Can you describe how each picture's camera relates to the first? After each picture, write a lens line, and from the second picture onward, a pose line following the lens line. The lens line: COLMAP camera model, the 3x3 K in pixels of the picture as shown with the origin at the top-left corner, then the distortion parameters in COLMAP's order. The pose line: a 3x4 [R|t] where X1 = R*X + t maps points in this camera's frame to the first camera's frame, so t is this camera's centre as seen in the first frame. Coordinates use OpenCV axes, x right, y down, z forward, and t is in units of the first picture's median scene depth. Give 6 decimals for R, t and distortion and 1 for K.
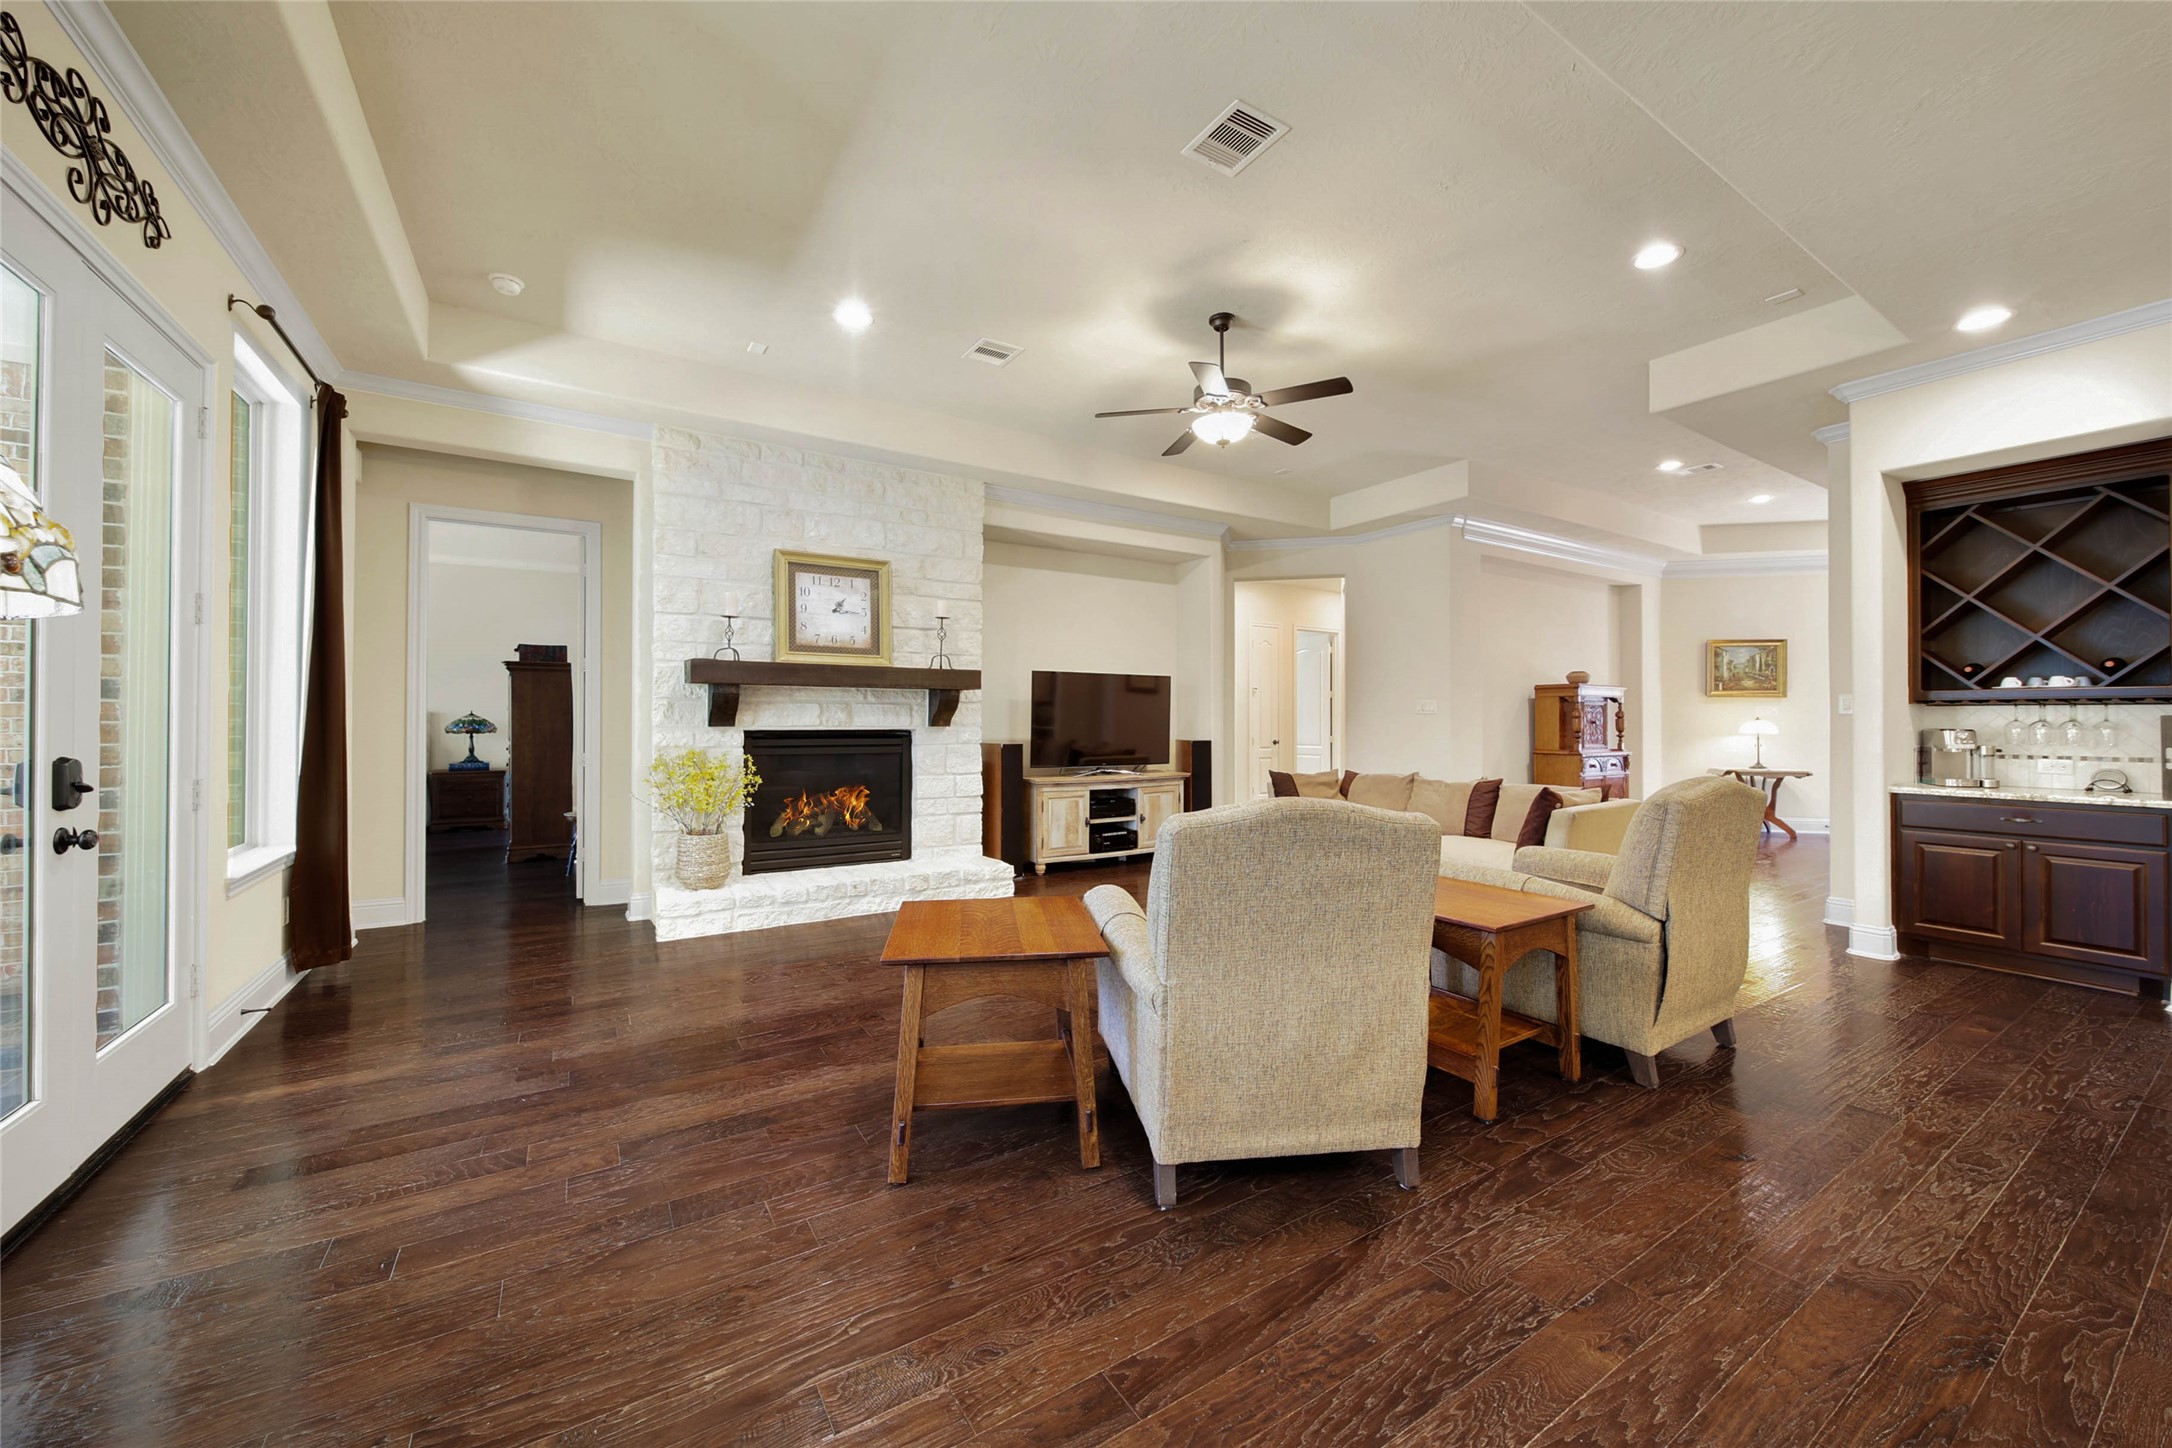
lens RADIAL K [[777.5, 0, 1058.5], [0, 777.5, 713.3], [0, 0, 1]] dist [0.001862, -0.001709]
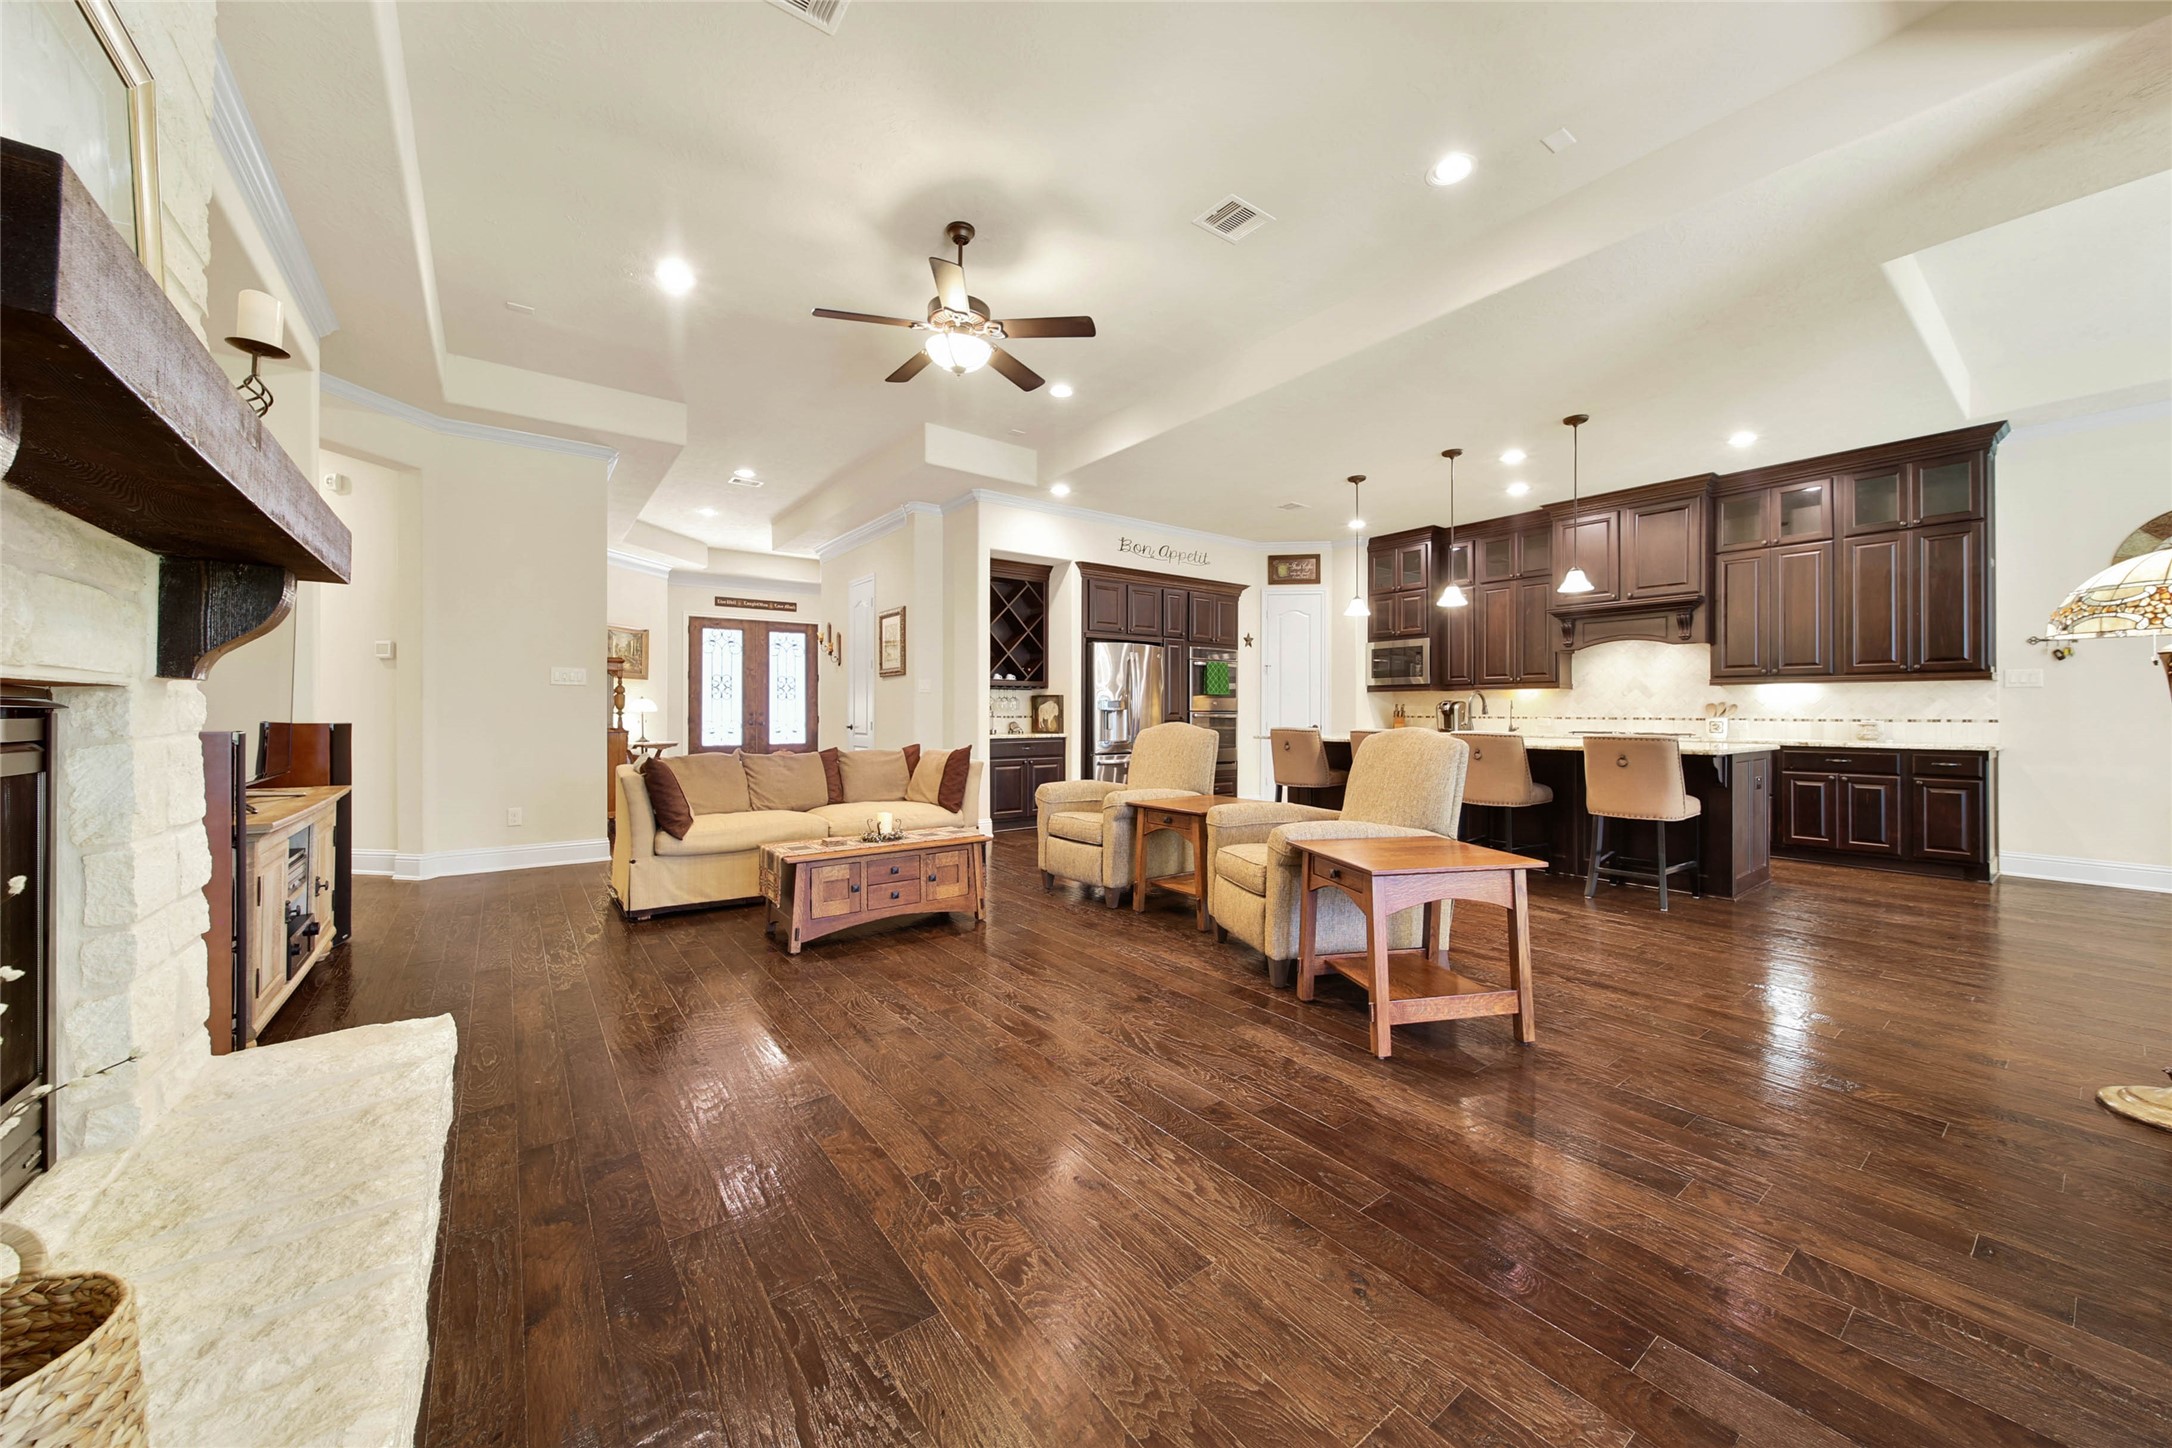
lens RADIAL K [[791.1, 0, 1115.7], [0, 791.1, 710.4], [0, 0, 1]] dist [0.000444, -0.001464]
pose [[-0.106991, -0.004263, 0.994251, -0.559621], [-0.011828, 0.999926, 0.003015, 0.023876], [-0.994190, -0.011437, -0.107034, 0.710692]]
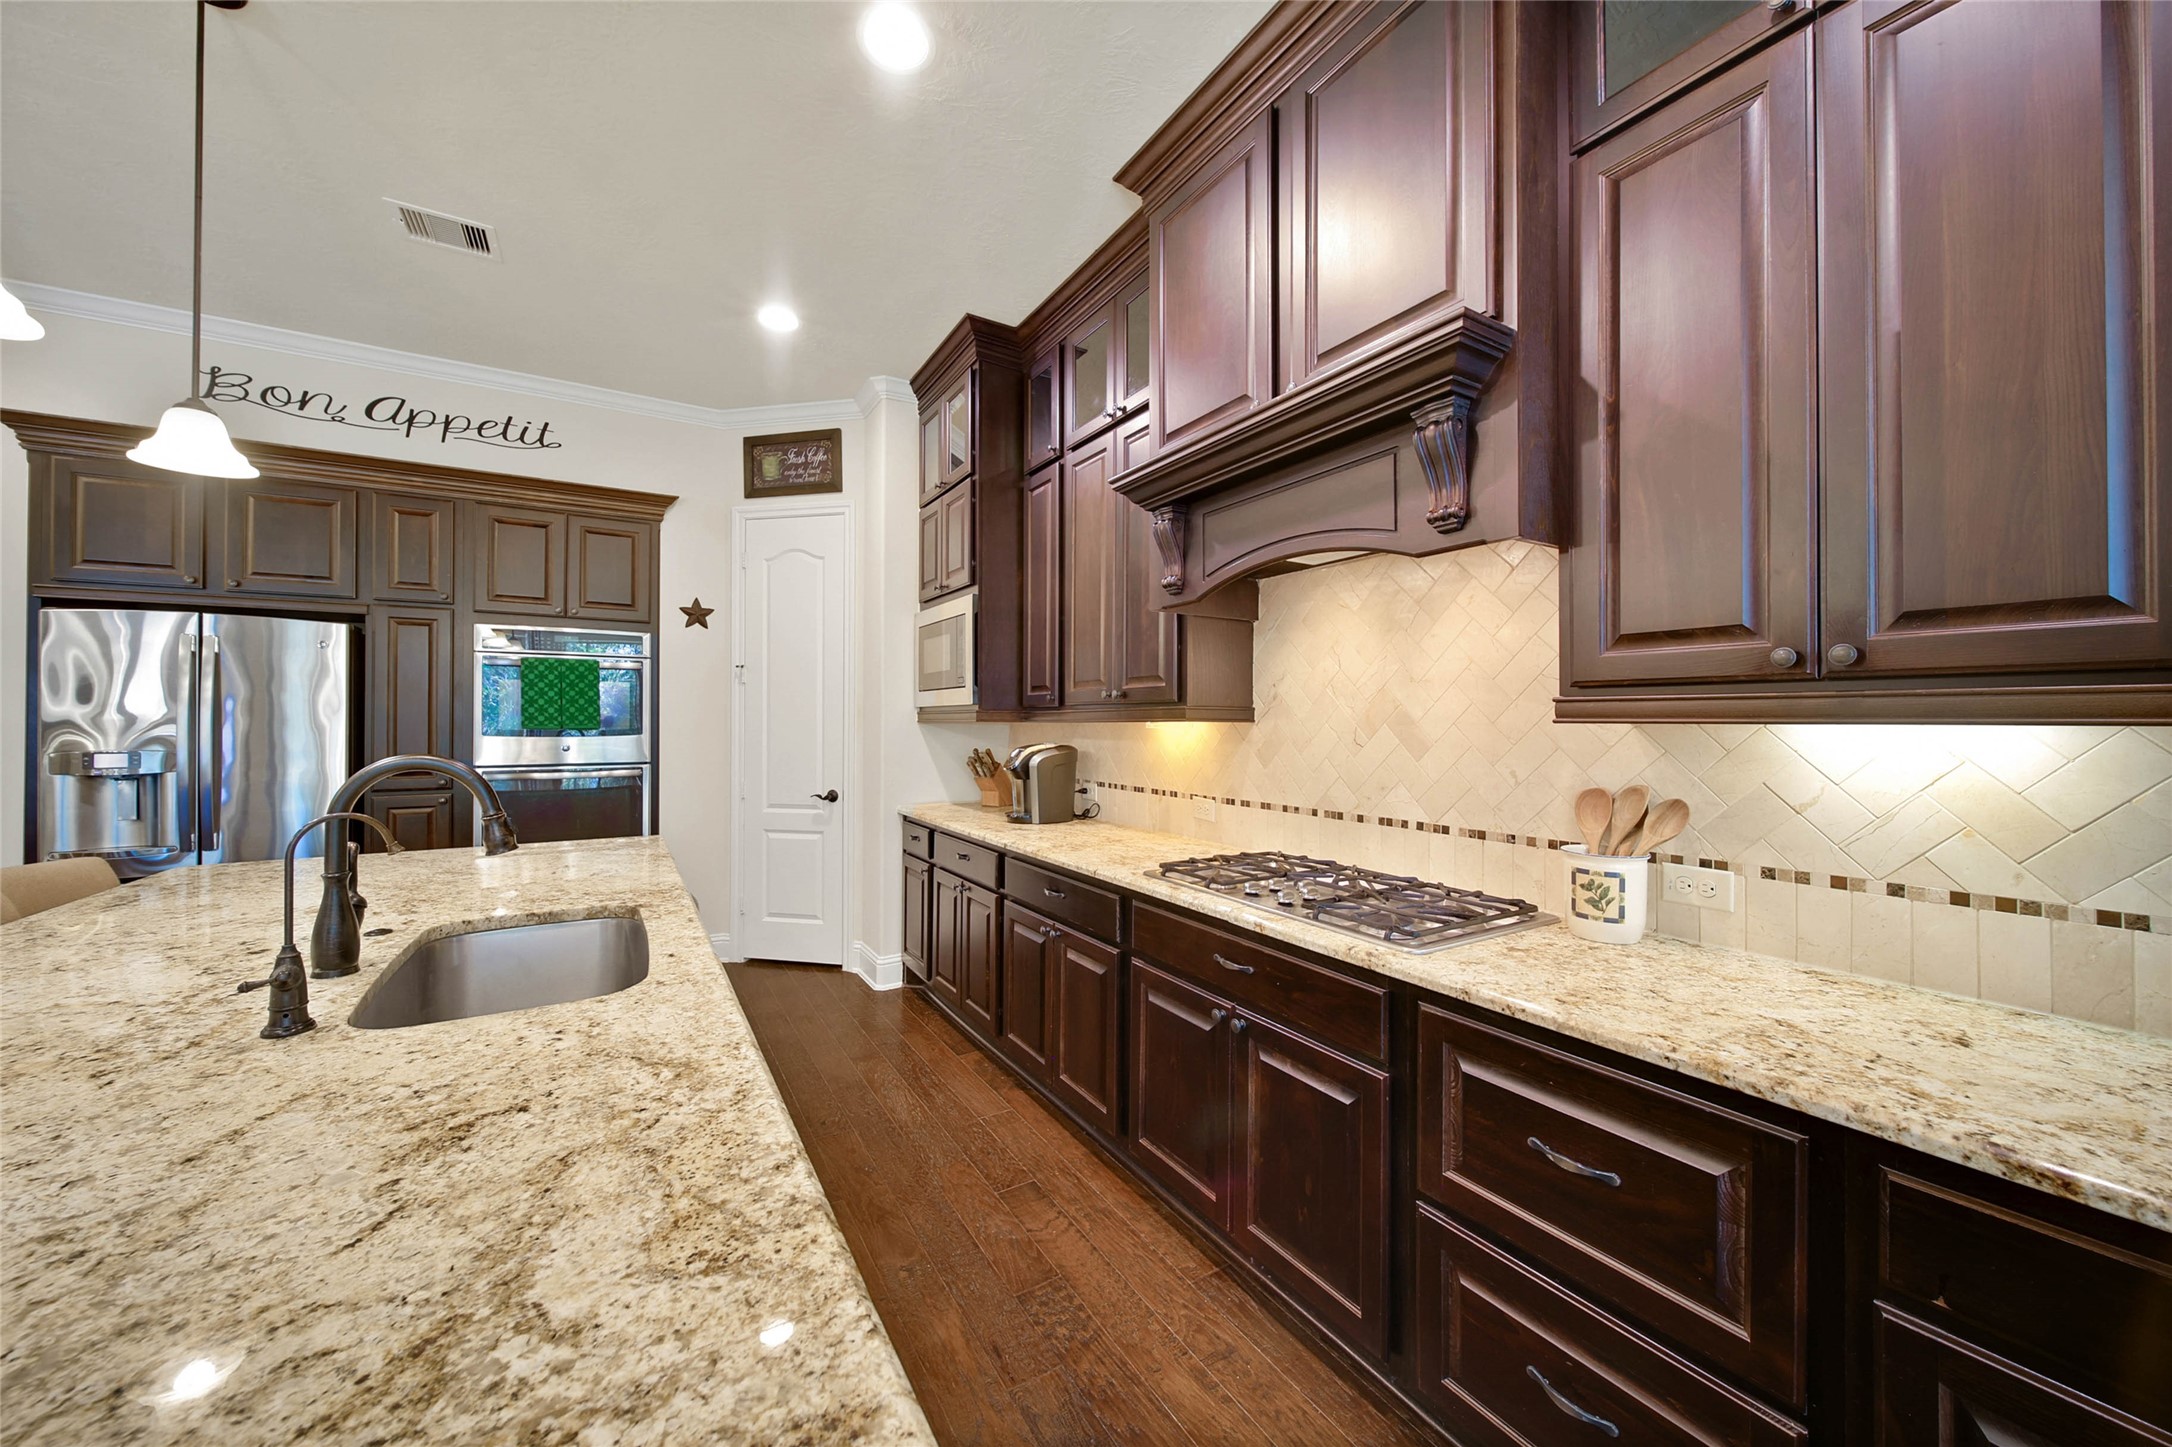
lens RADIAL K [[777.5, 0, 1122.9], [0, 777.5, 717.5], [0, 0, 1]] dist [0.001862, -0.001709]
pose [[-0.026461, -0.001798, 0.999648, 0.319635], [-0.008817, 0.999960, 0.001566, -0.025052], [-0.999611, -0.008773, -0.026476, -0.205210]]
